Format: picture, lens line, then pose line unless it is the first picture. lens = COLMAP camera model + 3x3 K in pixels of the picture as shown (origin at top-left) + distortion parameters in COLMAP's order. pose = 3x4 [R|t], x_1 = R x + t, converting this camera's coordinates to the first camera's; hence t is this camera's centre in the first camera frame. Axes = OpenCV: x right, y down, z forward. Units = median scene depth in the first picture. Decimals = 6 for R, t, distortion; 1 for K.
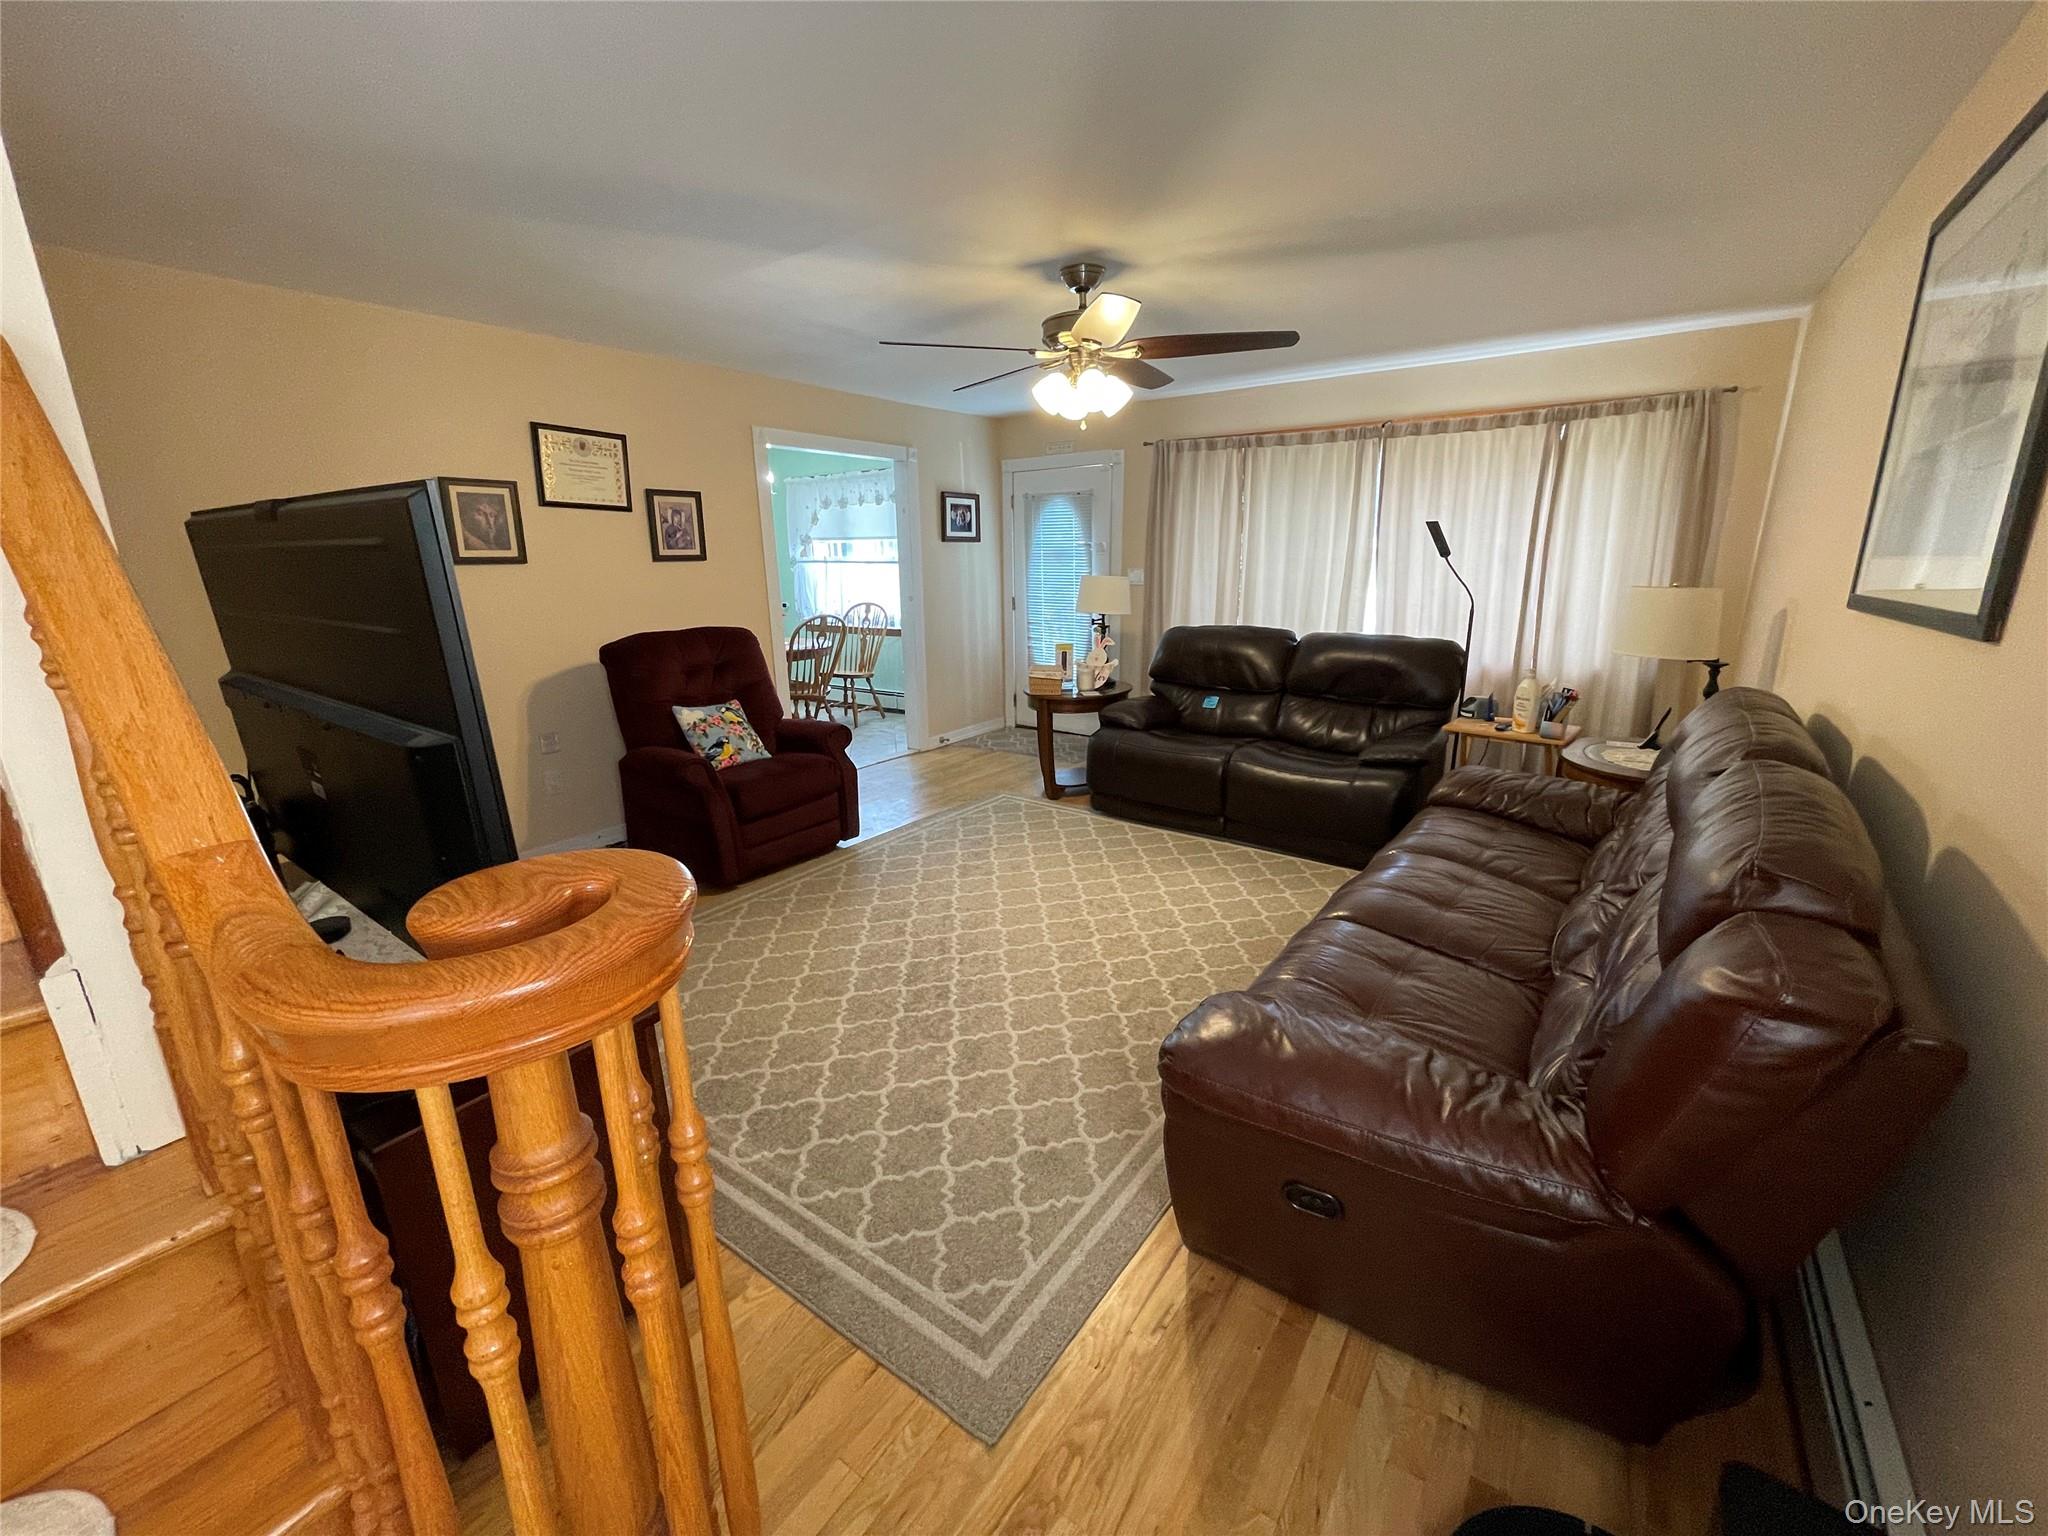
lens RADIAL K [[825.1, 0, 1023.6], [0, 825.1, 764.9], [0, 0, 1]] dist [-0.004672, 0.000155]
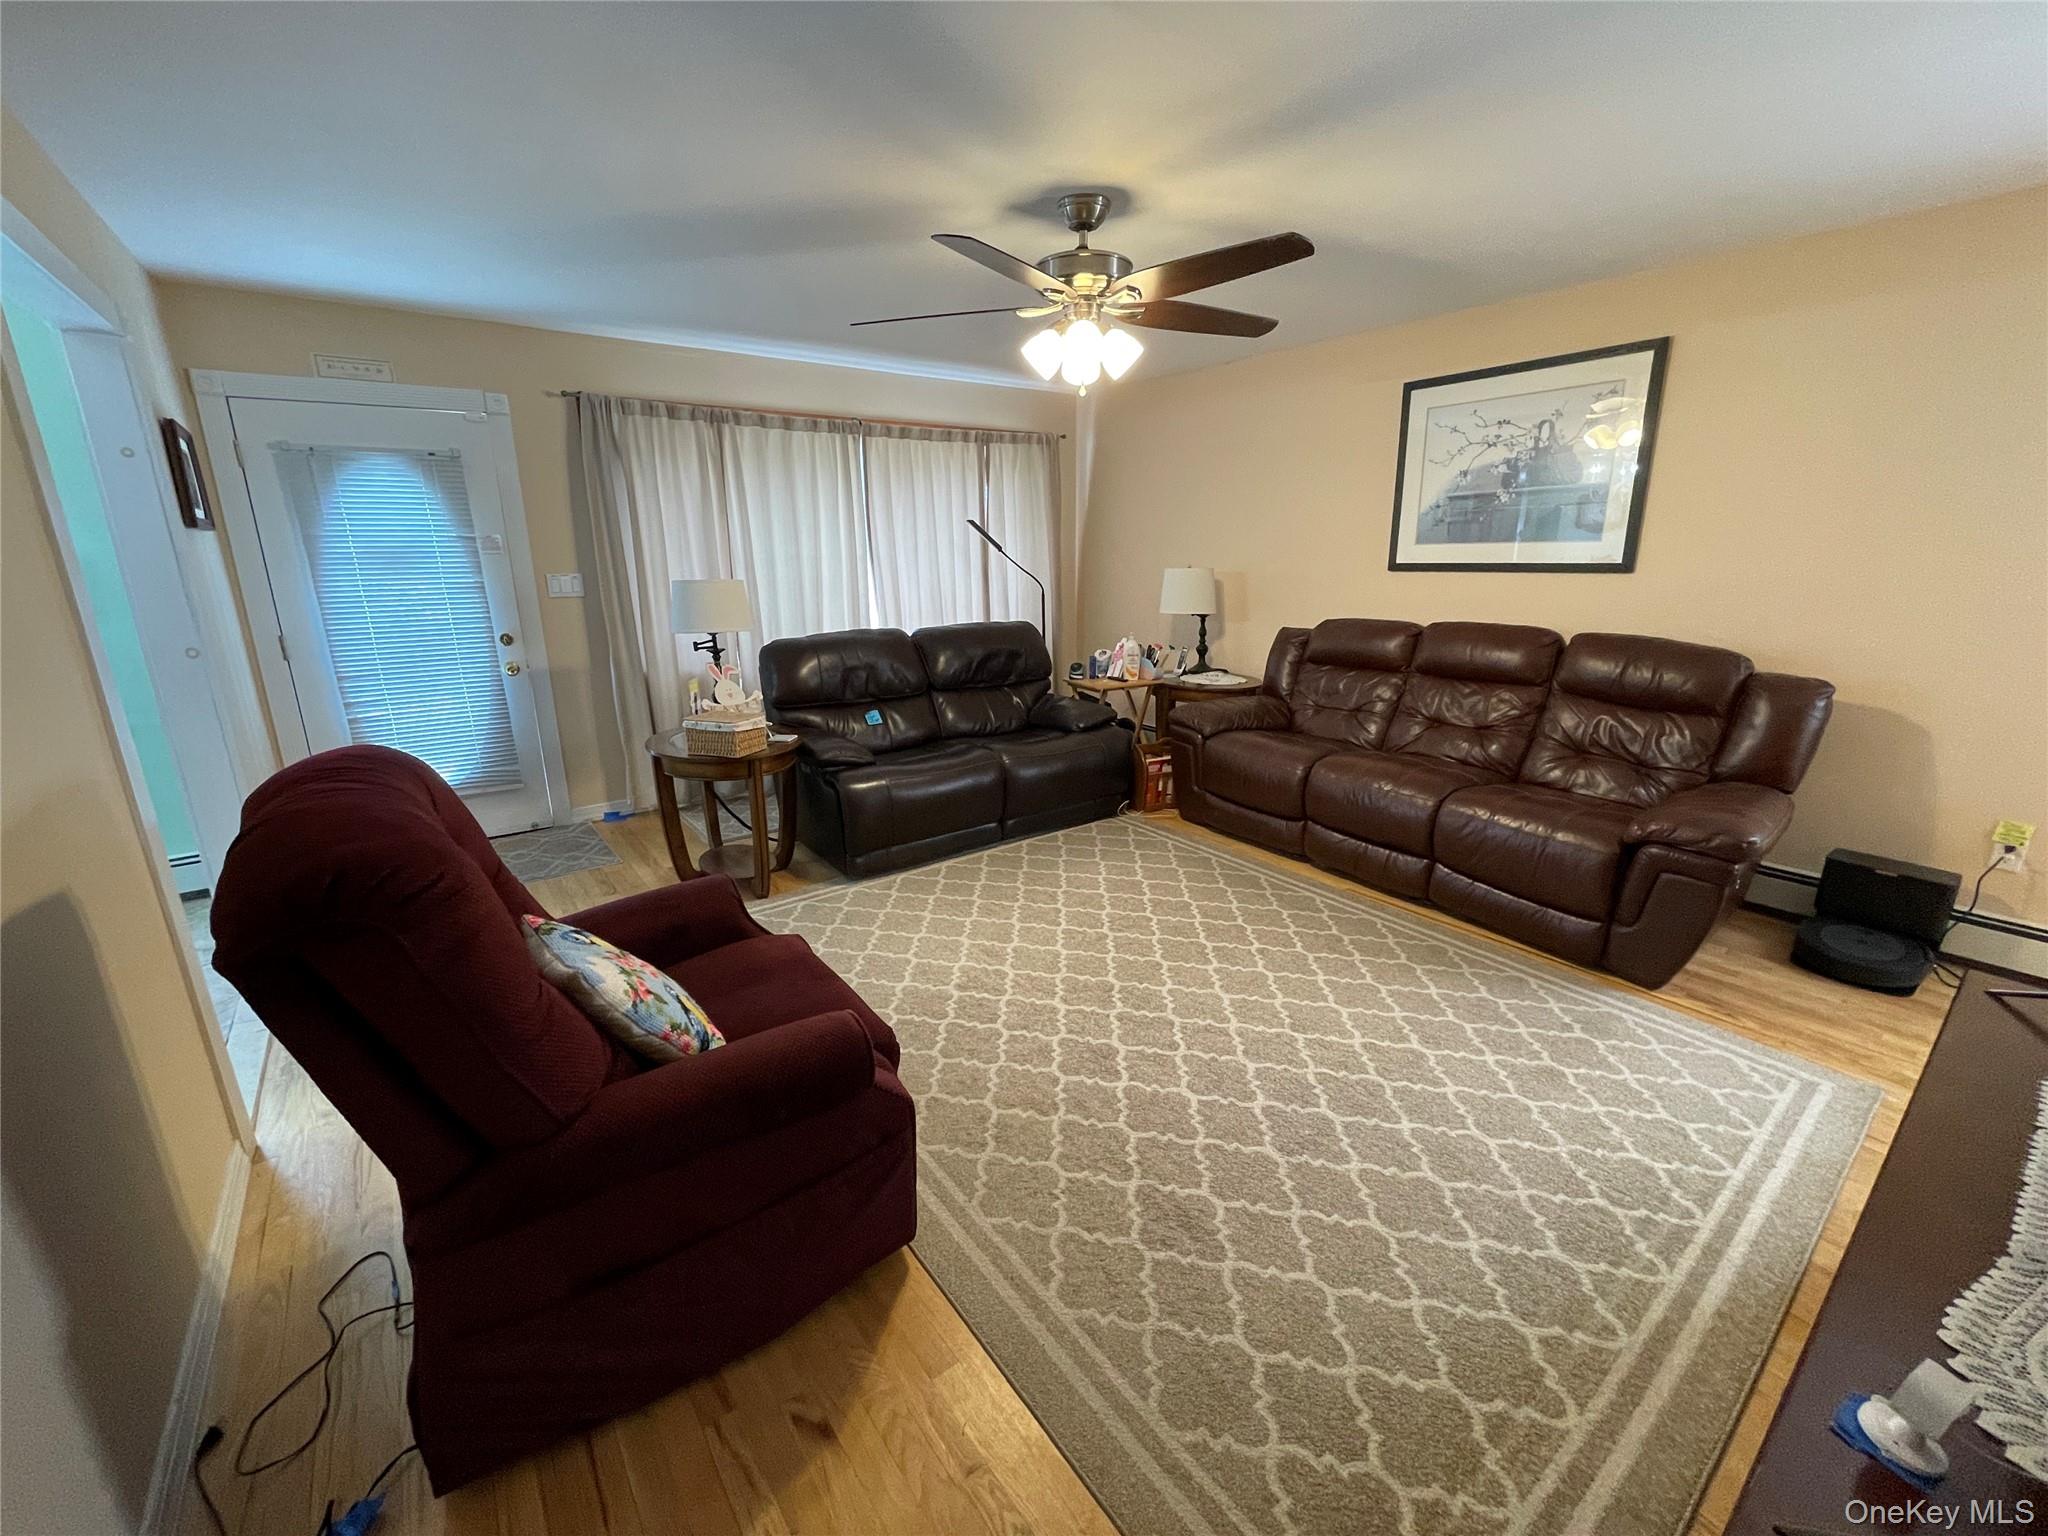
lens RADIAL K [[825.1, 0, 1023.6], [0, 825.1, 764.9], [0, 0, 1]] dist [-0.004672, 0.000155]
pose [[0.292419, -0.239182, 0.925896, -0.625595], [0.247043, 0.954245, 0.168483, -0.154806], [-0.923829, 0.179469, 0.338127, 0.639352]]
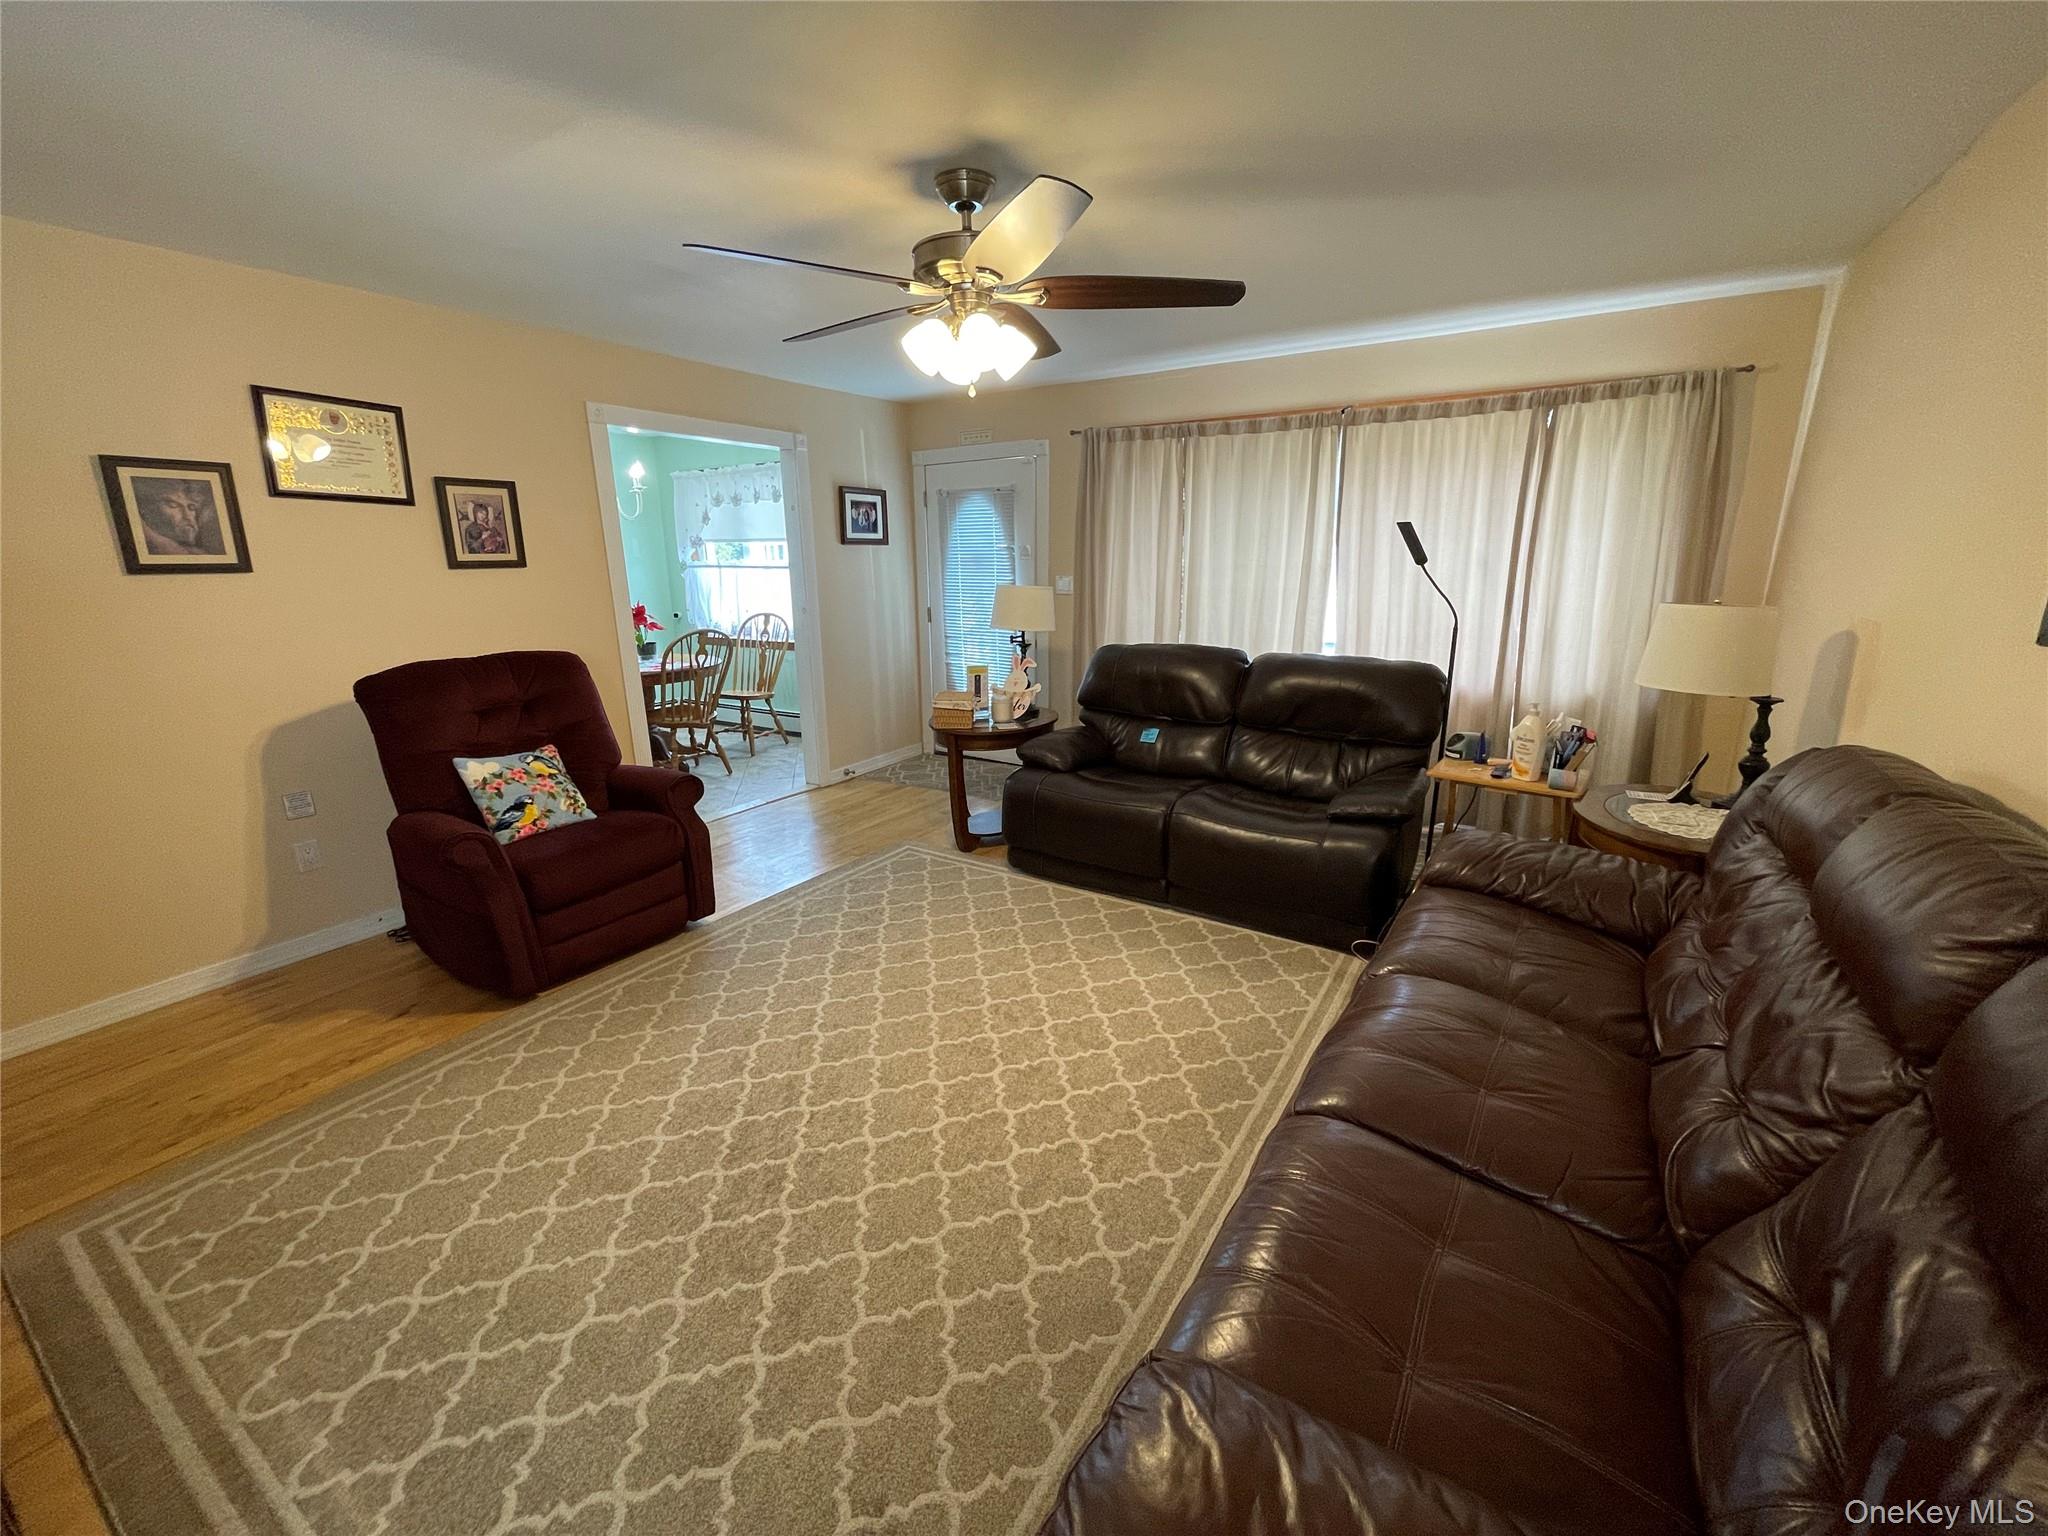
lens RADIAL K [[825.1, 0, 1023.6], [0, 825.1, 764.9], [0, 0, 1]] dist [-0.004672, 0.000155]
pose [[0.997985, -0.013528, 0.061998, 0.051877], [0.013699, 0.999903, -0.002333, -0.051822], [-0.061960, 0.003178, 0.998074, 0.187782]]
